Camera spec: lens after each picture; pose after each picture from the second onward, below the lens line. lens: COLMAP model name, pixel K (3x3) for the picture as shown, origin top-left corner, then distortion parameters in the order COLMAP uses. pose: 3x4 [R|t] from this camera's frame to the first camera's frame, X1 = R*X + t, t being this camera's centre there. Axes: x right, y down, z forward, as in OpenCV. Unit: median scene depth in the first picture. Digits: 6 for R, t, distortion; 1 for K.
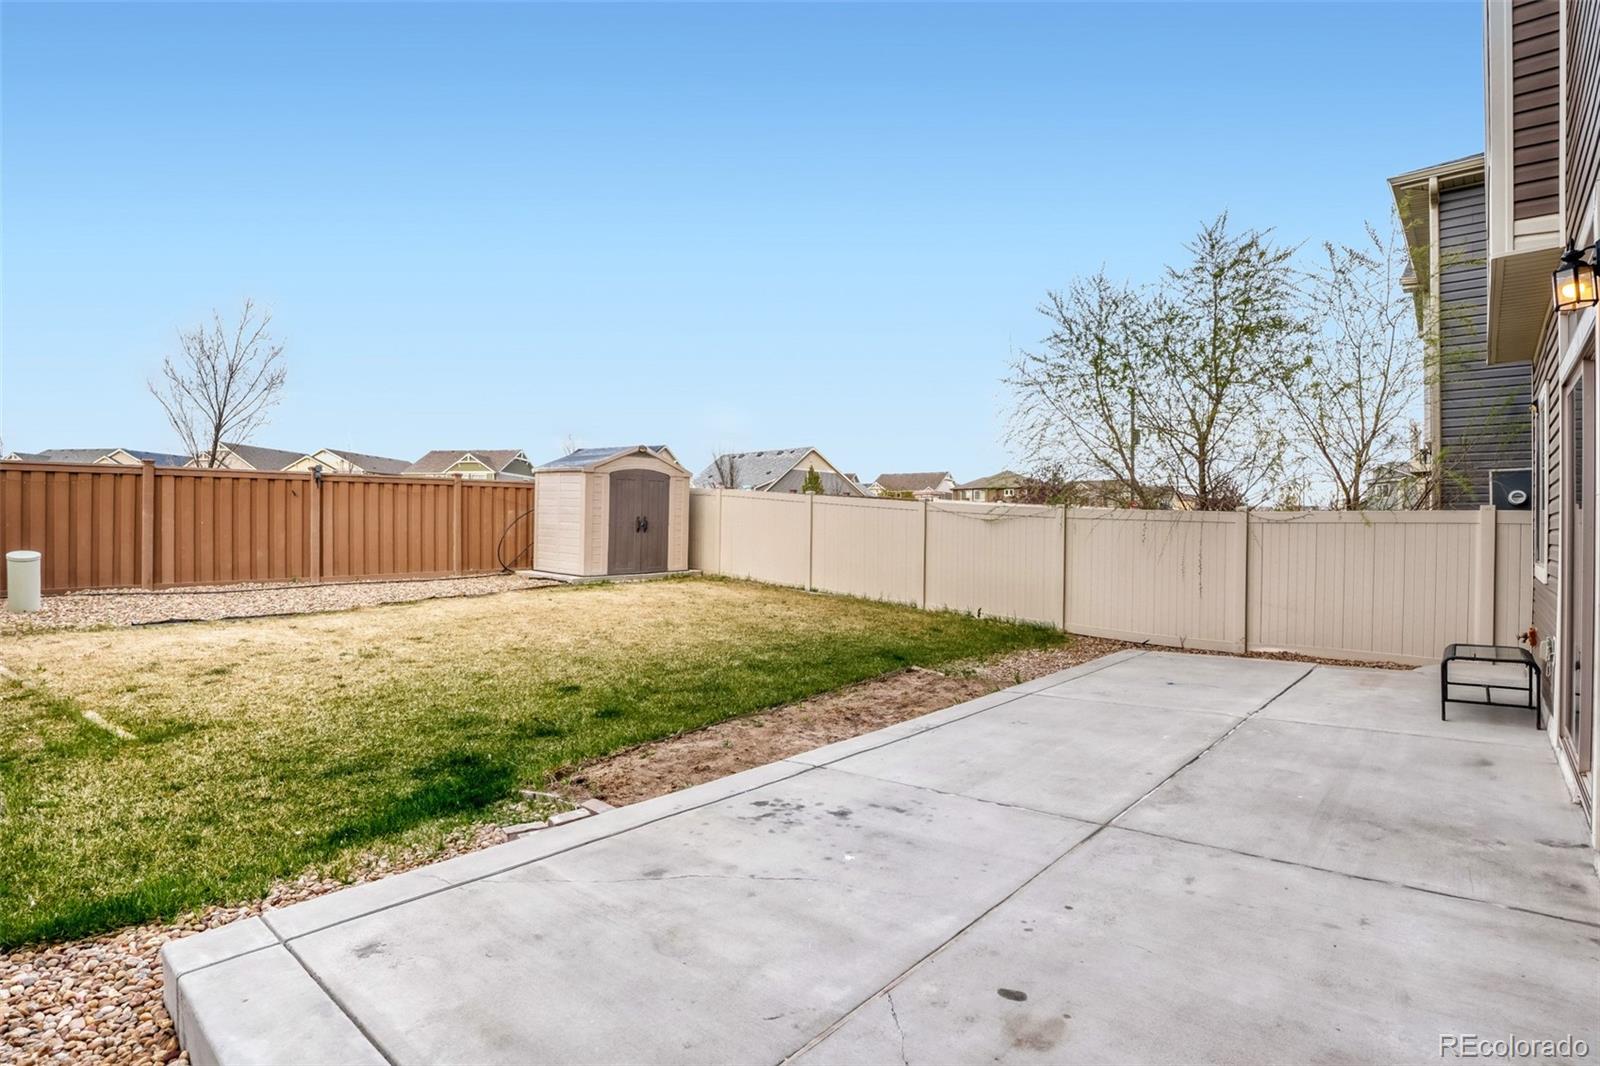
lens RADIAL K [[794.5, 0, 809.5], [0, 794.5, 539.9], [0, 0, 1]] dist [-0.050712, 0.012164]
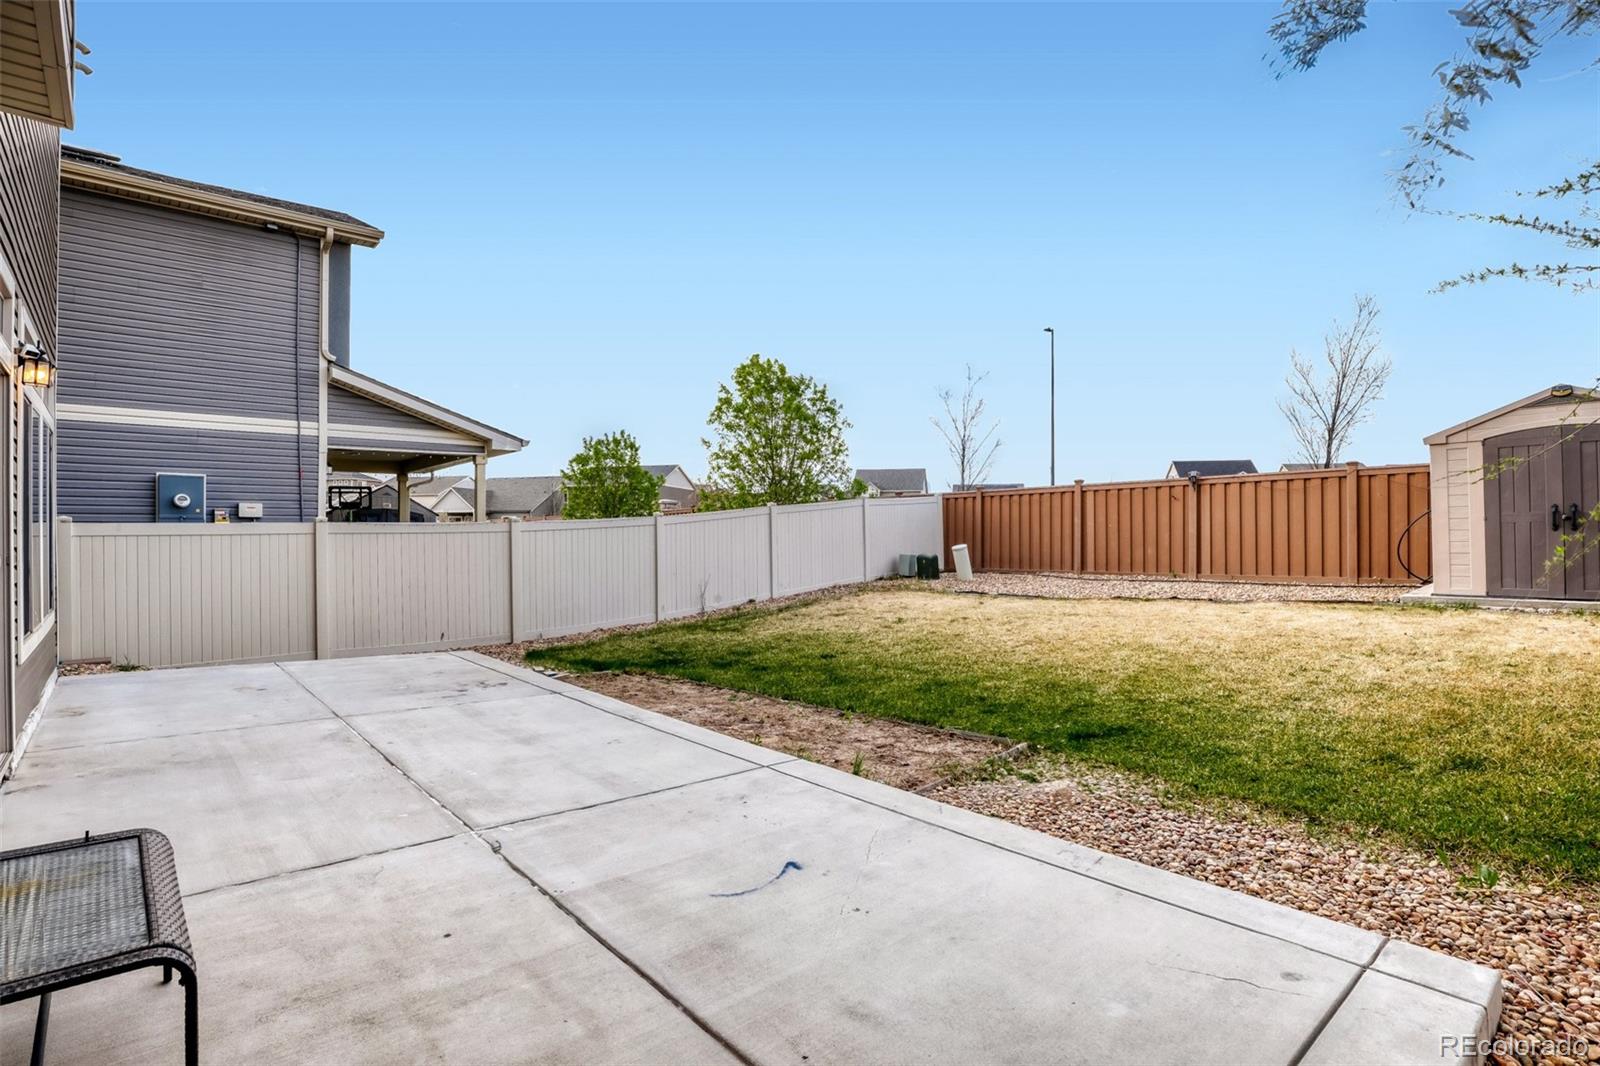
lens RADIAL K [[794.5, 0, 809.5], [0, 794.5, 539.9], [0, 0, 1]] dist [-0.050712, 0.012164]
pose [[-0.133731, 0.004346, -0.991008, 0.588614], [-0.004305, 0.999978, 0.004966, -0.003288], [0.991008, 0.004931, -0.133710, 0.696454]]
